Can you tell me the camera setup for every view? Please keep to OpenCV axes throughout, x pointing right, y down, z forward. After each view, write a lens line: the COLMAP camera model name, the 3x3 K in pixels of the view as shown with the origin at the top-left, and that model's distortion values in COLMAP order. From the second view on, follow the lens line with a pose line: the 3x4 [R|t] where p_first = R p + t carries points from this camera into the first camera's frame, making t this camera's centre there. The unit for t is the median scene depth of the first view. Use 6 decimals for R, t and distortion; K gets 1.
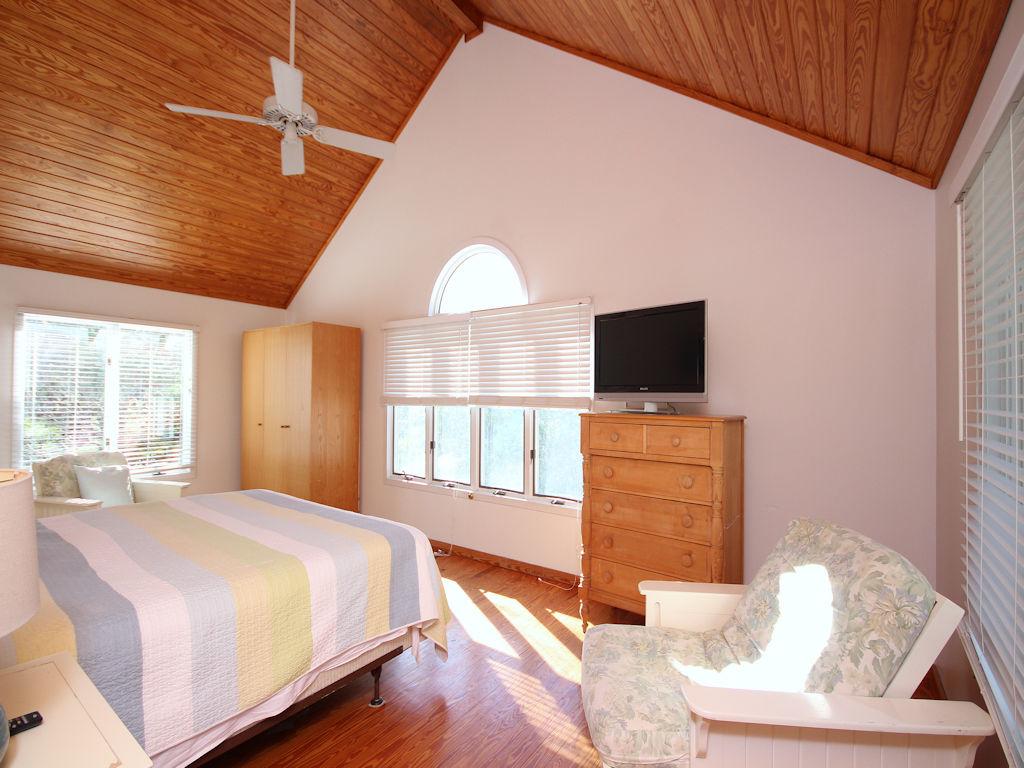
lens RADIAL K [[467.3, 0, 518.6], [0, 467.3, 386.8], [0, 0, 1]] dist [-0.000725, -0.000846]
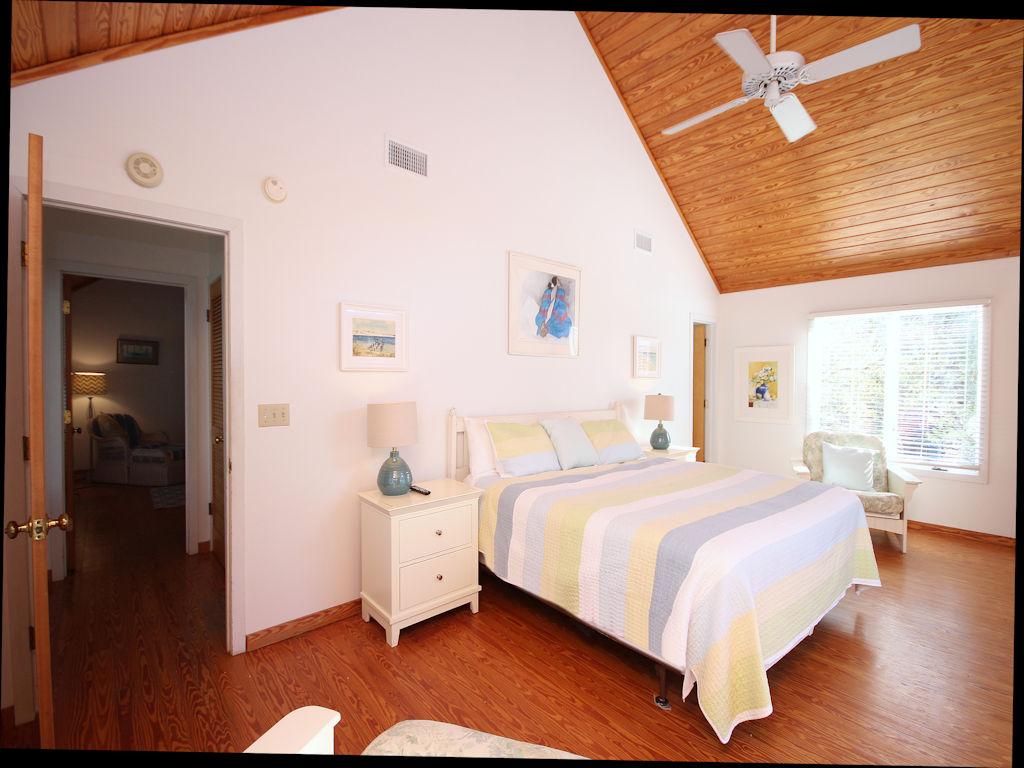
lens RADIAL K [[467.3, 0, 520.3], [0, 467.3, 384.4], [0, 0, 1]] dist [-0.000725, -0.000846]
pose [[-0.206551, 0.005332, -0.978421, 0.352227], [0.009009, 0.999953, 0.003548, 0.012402], [0.978394, -0.008082, -0.206589, 0.475180]]
